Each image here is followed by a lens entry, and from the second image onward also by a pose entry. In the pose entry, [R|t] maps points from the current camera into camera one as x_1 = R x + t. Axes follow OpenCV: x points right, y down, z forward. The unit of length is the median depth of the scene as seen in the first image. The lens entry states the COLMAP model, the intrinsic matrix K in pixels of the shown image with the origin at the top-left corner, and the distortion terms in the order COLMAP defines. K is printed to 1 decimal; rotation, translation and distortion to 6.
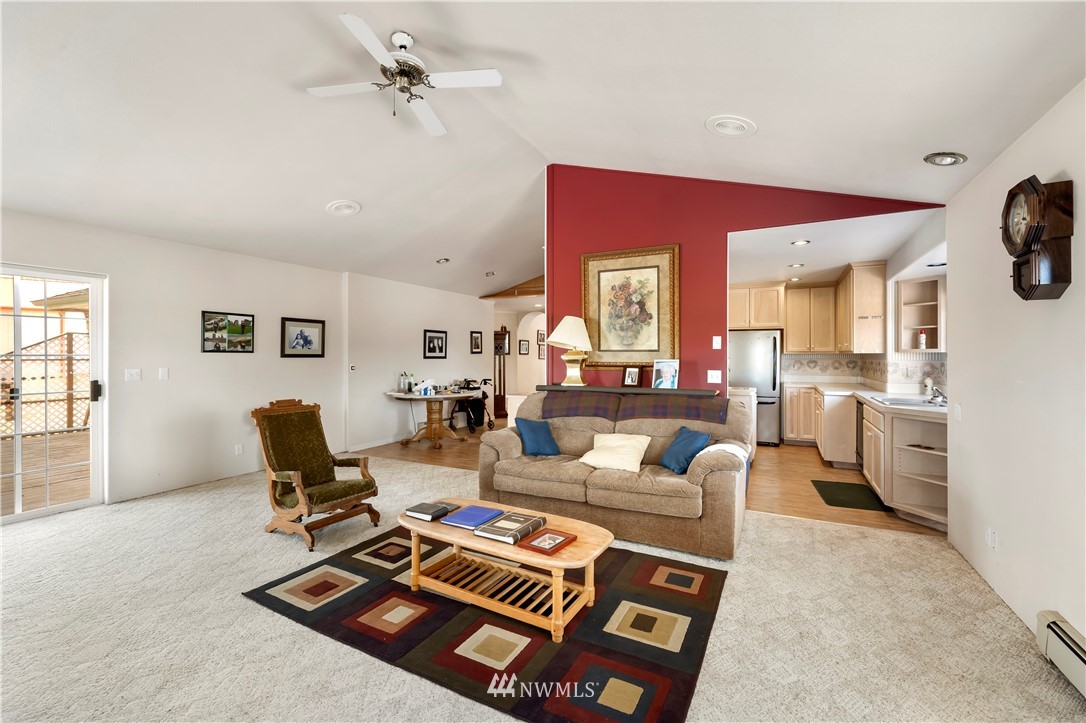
lens RADIAL K [[462.1, 0, 541.8], [0, 462.1, 355.6], [0, 0, 1]] dist [-0.000703, 0.000637]
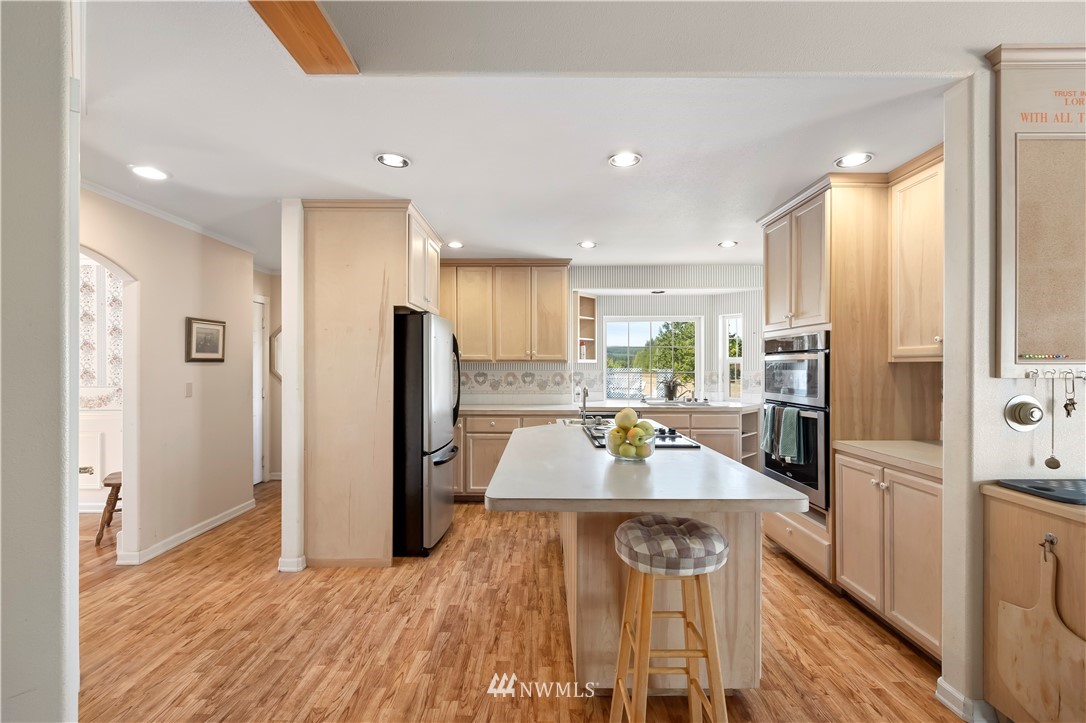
lens RADIAL K [[462.1, 0, 540.5], [0, 462.1, 366.2], [0, 0, 1]] dist [-0.000703, 0.000637]
pose [[-0.455976, -0.004246, 0.889982, -0.064124], [0.001938, 0.999982, 0.005764, -0.003780], [-0.889990, 0.004353, -0.455960, 1.192290]]
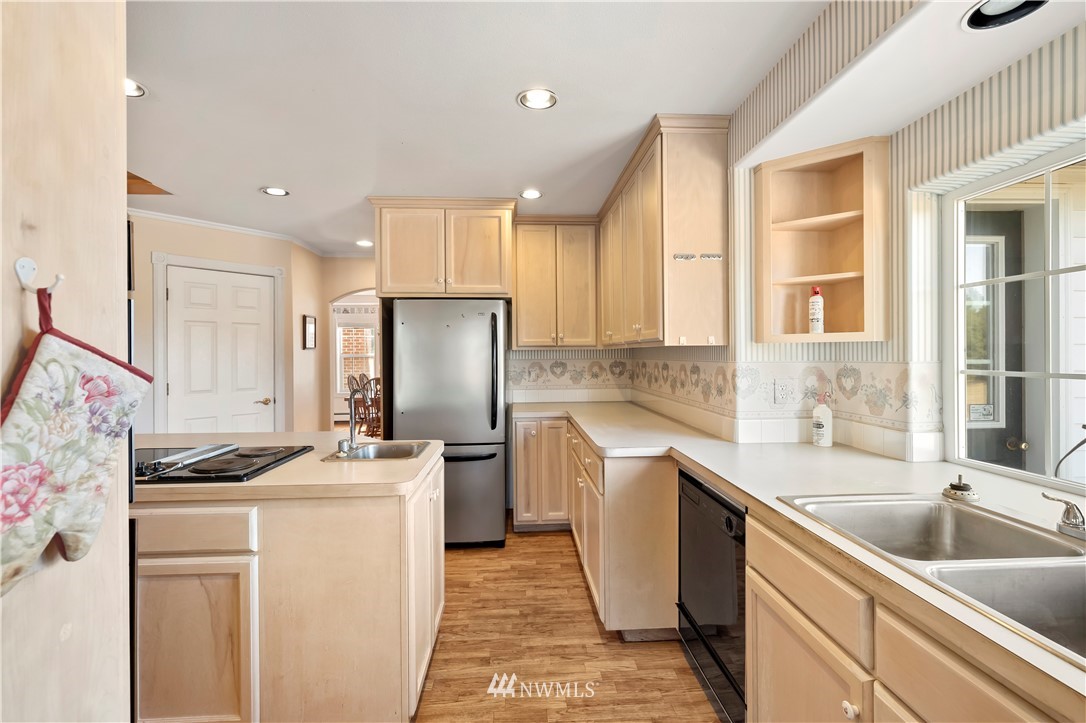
lens RADIAL K [[462.1, 0, 539.3], [0, 462.1, 351.7], [0, 0, 1]] dist [-0.000703, 0.000637]
pose [[0.863118, -0.004018, 0.504987, 0.314466], [0.008349, 0.999945, -0.006314, 0.001265], [-0.504934, 0.009666, 0.863104, 0.587001]]
